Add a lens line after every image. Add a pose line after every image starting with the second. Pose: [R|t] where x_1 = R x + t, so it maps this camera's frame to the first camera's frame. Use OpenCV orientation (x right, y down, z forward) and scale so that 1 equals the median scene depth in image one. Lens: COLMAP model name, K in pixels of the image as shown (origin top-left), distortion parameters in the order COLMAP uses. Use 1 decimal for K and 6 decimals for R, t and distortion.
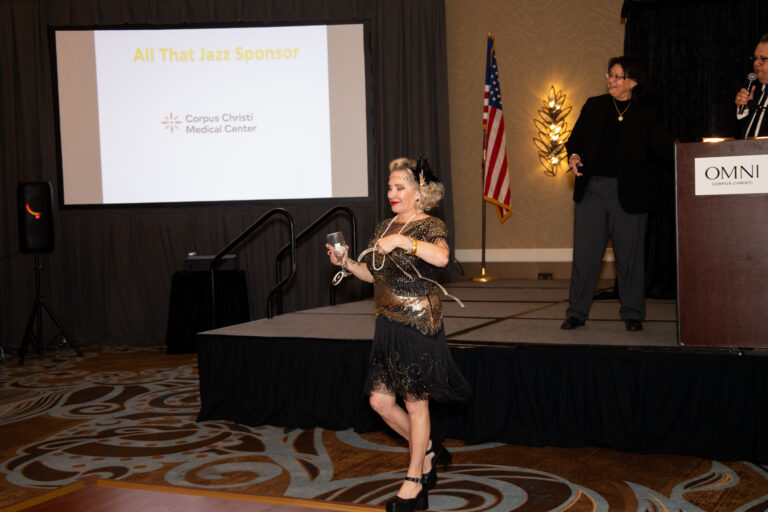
lens RADIAL K [[1143.1, 0, 384.0], [0, 1143.1, 256.0], [0, 0, 1]] dist [0.139182, 0.016210]
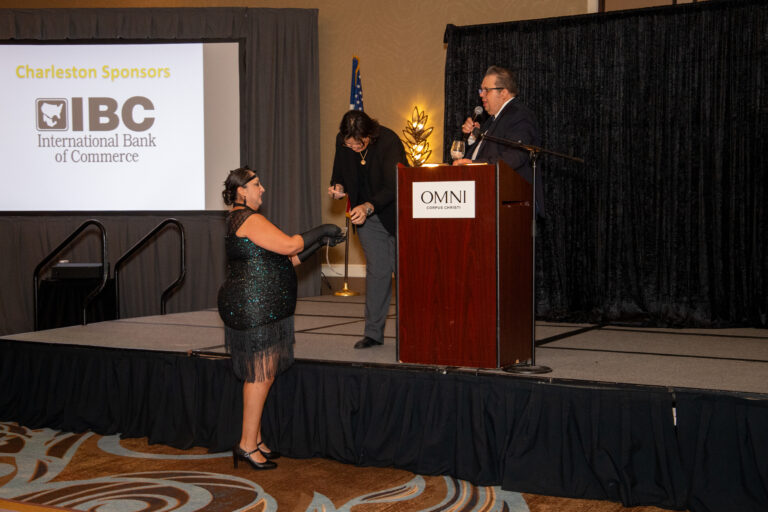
lens RADIAL K [[1127.5, 0, 341.0], [0, 1127.5, 267.5], [0, 0, 1]] dist [0.060097, 0.194949]
pose [[0.997540, 0.027959, -0.064280, 0.149575], [-0.027946, 0.999609, 0.001102, -0.004238], [0.064286, 0.000697, 0.997931, -0.005837]]
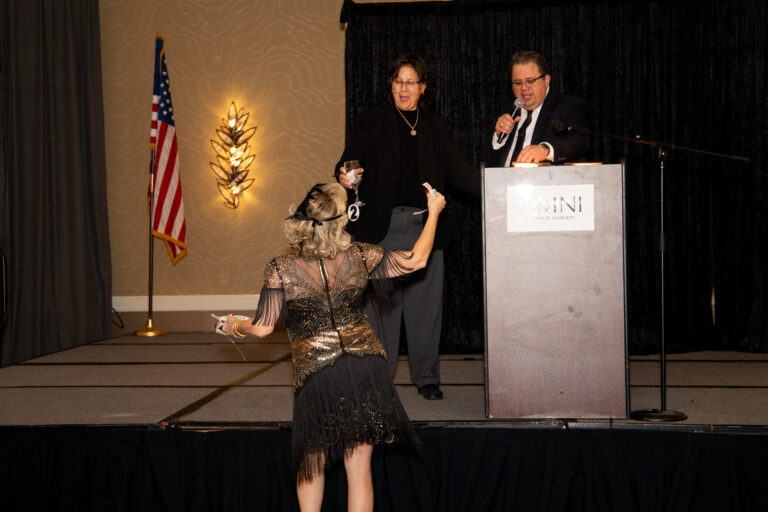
lens RADIAL K [[1224.0, 0, 384.0], [0, 1224.0, 256.0], [0, 0, 1]] dist [0.166837, 0.047256]
pose [[0.938780, 0.006408, 0.344459, -0.059860], [0.005561, 0.999415, -0.033746, -0.003899], [-0.344474, 0.033595, 0.938195, 0.122112]]
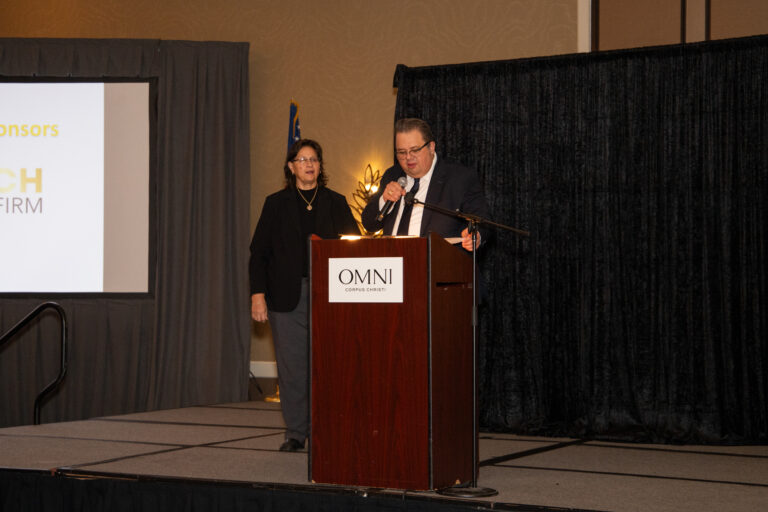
lens RADIAL K [[1462.0, 0, 339.9], [0, 1462.0, 256.5], [0, 0, 1]] dist [0.174361, 0.118176]
pose [[0.998237, 0.030789, -0.050749, 0.181936], [-0.034598, 0.996510, -0.075970, -0.002921], [0.048233, 0.077592, 0.995818, -0.032602]]
